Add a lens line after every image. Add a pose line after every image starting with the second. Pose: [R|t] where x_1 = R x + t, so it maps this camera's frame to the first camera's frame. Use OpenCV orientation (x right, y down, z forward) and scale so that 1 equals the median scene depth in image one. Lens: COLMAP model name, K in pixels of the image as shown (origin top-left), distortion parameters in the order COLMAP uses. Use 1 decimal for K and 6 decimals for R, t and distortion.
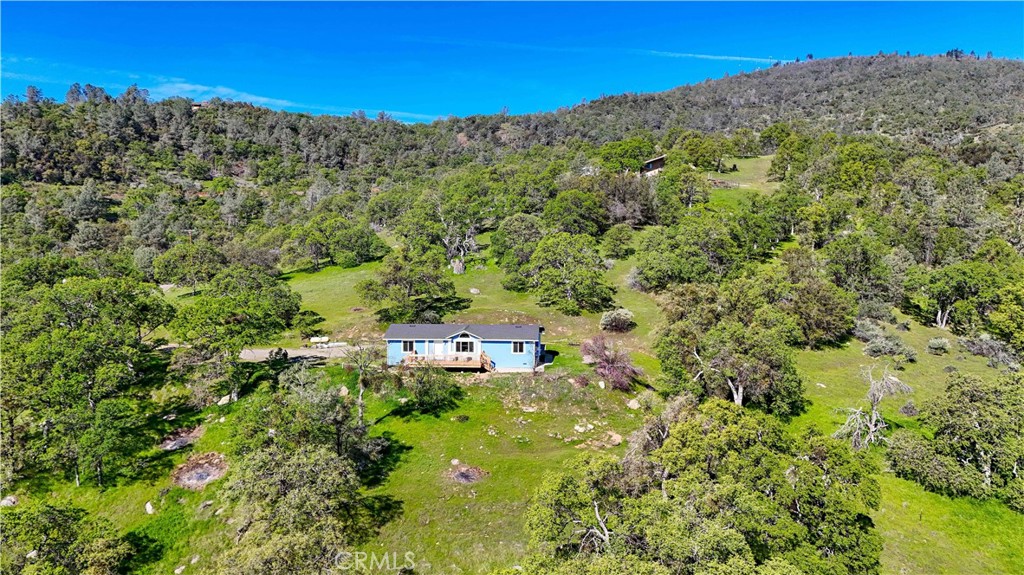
lens RADIAL K [[745.4, 0, 512.0], [0, 745.4, 289.6], [0, 0, 1]] dist [0.088324, -0.085304]
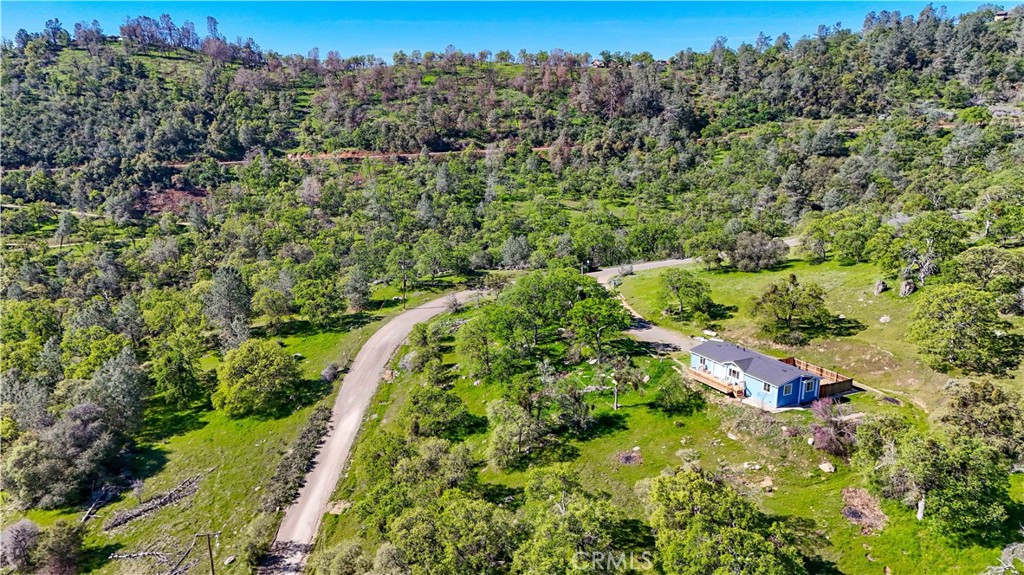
lens RADIAL K [[745.4, 0, 512.0], [0, 745.4, 289.6], [0, 0, 1]] dist [0.088324, -0.085304]
pose [[0.525027, 0.201908, -0.826789, 0.168593], [-0.086854, 0.979091, 0.183947, -0.058577], [0.846642, -0.024768, 0.531586, -0.001704]]
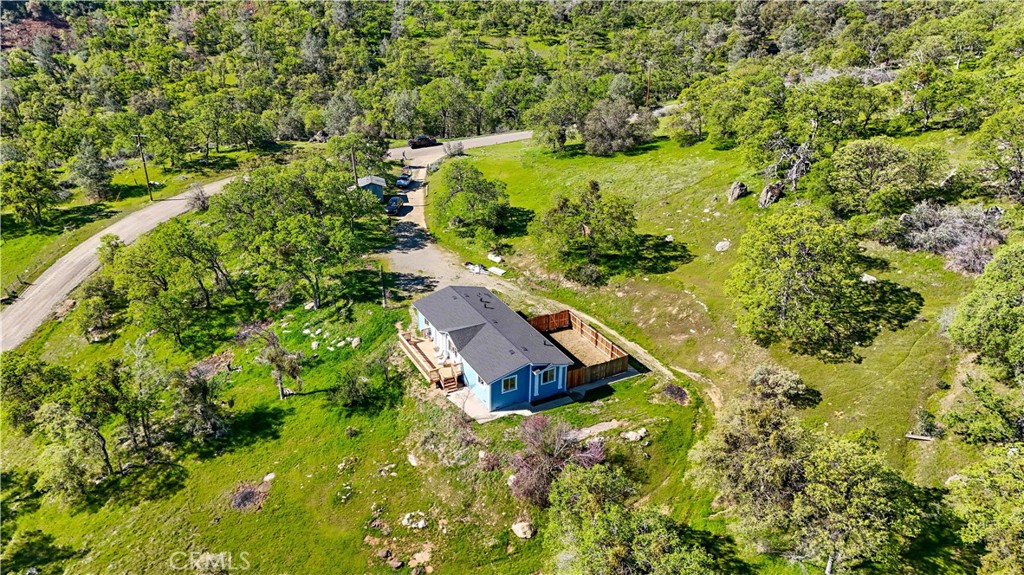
lens RADIAL K [[748.4, 0, 512.0], [0, 748.4, 287.5], [0, 0, 1]] dist [0.088803, -0.092001]
pose [[0.527436, 0.373423, -0.763130, 0.130376], [-0.091418, 0.917957, 0.386002, -0.070623], [0.844662, -0.133827, 0.518301, 0.135279]]
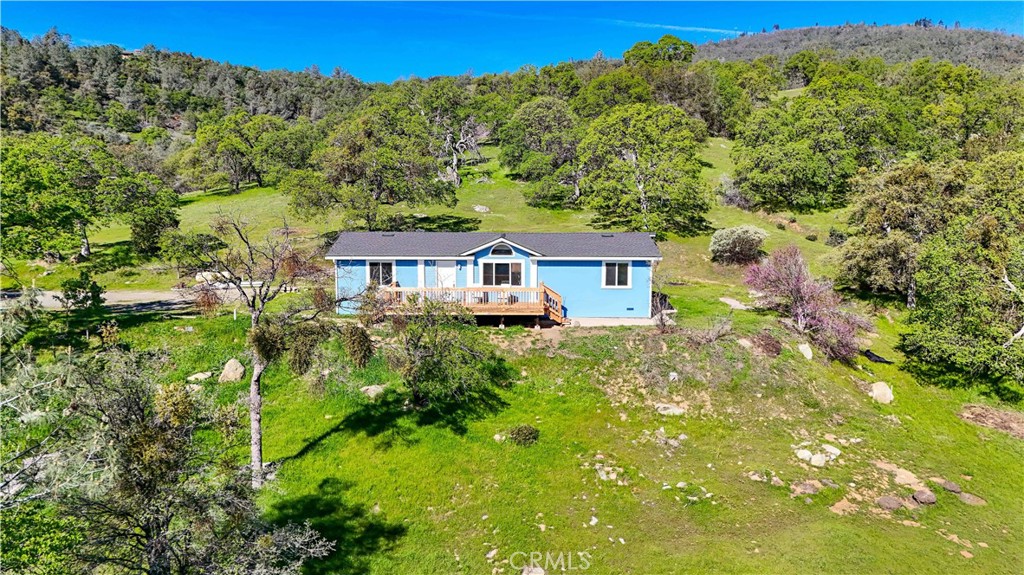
lens RADIAL K [[745.4, 0, 512.0], [0, 745.4, 289.6], [0, 0, 1]] dist [0.088324, -0.085304]
pose [[0.998675, -0.005885, 0.051120, -0.017669], [0.004346, 0.999535, 0.030170, 0.015733], [-0.051274, -0.029908, 0.998237, 0.115310]]
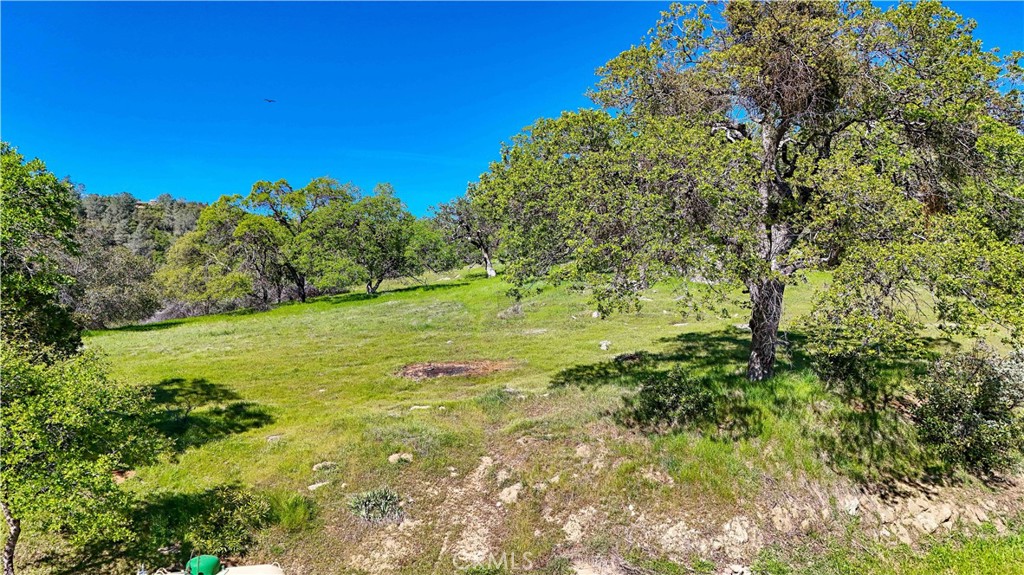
lens RADIAL K [[745.4, 0, 512.0], [0, 745.4, 289.6], [0, 0, 1]] dist [0.088324, -0.085304]
pose [[0.998856, 0.001083, 0.047809, -0.057351], [0.007261, 0.984716, -0.174013, 0.011503], [-0.047267, 0.174162, 0.983582, 0.233185]]
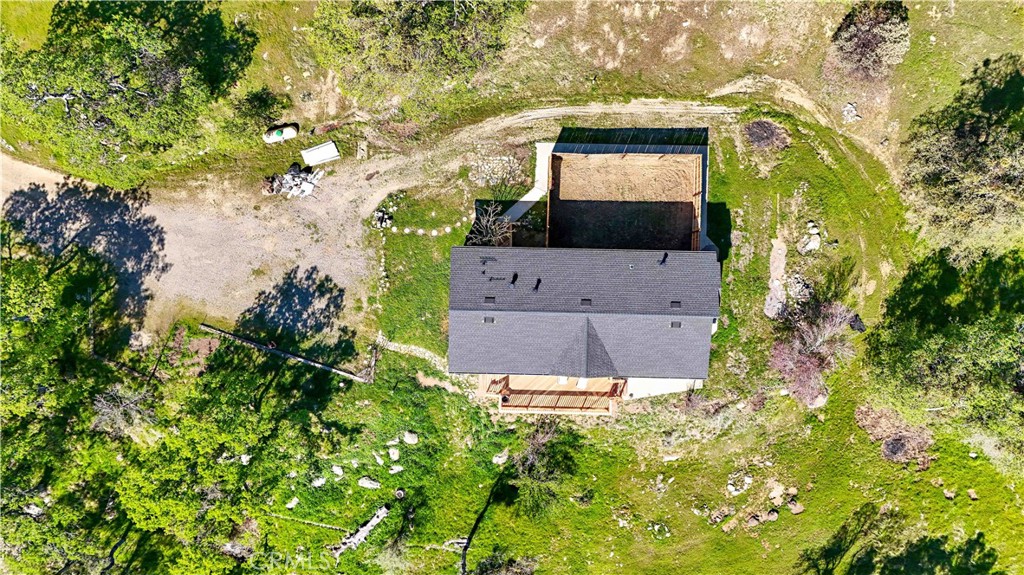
lens RADIAL K [[745.4, 0, 512.0], [0, 745.4, 289.6], [0, 0, 1]] dist [0.088324, -0.085304]
pose [[0.999145, -0.036039, 0.020250, -0.028553], [-0.017455, 0.076239, 0.996937, -0.117287], [-0.037472, -0.996438, 0.075545, 0.221862]]
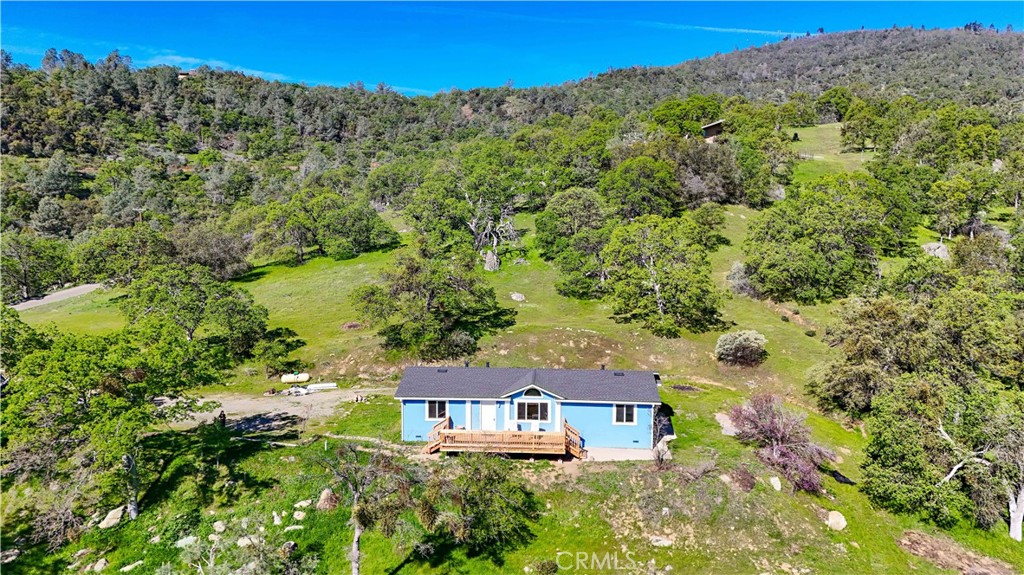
lens RADIAL K [[745.4, 0, 512.0], [0, 745.4, 289.6], [0, 0, 1]] dist [0.088324, -0.085304]
pose [[0.999995, 0.002937, 0.000858, -0.017541], [-0.002960, 0.999587, 0.028599, -0.007928], [-0.000774, -0.028601, 0.999591, 0.089556]]
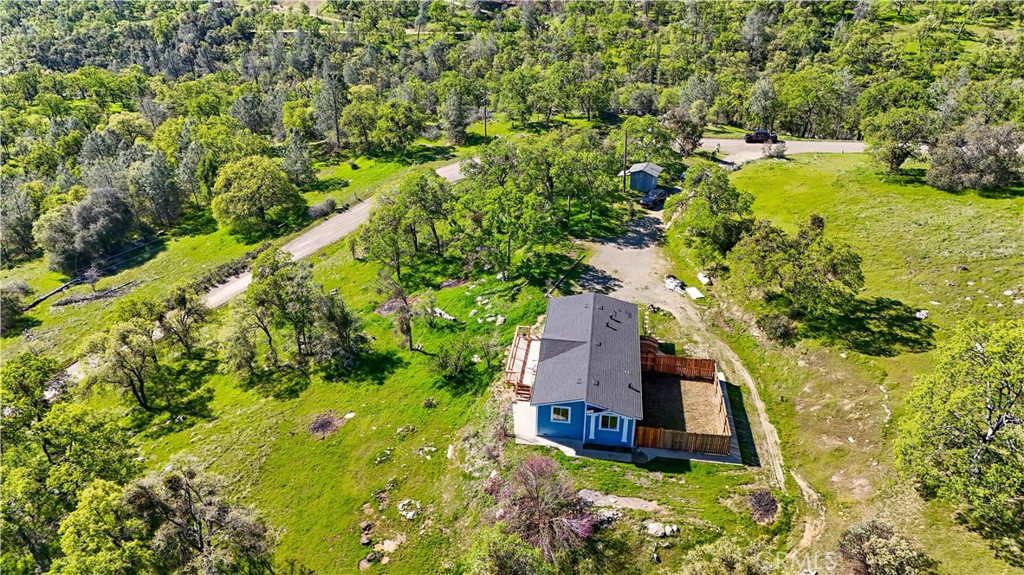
lens RADIAL K [[745.4, 0, 512.0], [0, 745.4, 289.6], [0, 0, 1]] dist [0.088324, -0.085304]
pose [[-0.078919, 0.466048, -0.881233, 0.130561], [-0.096513, 0.876265, 0.472064, -0.077216], [0.992198, 0.122305, -0.024174, 0.211729]]
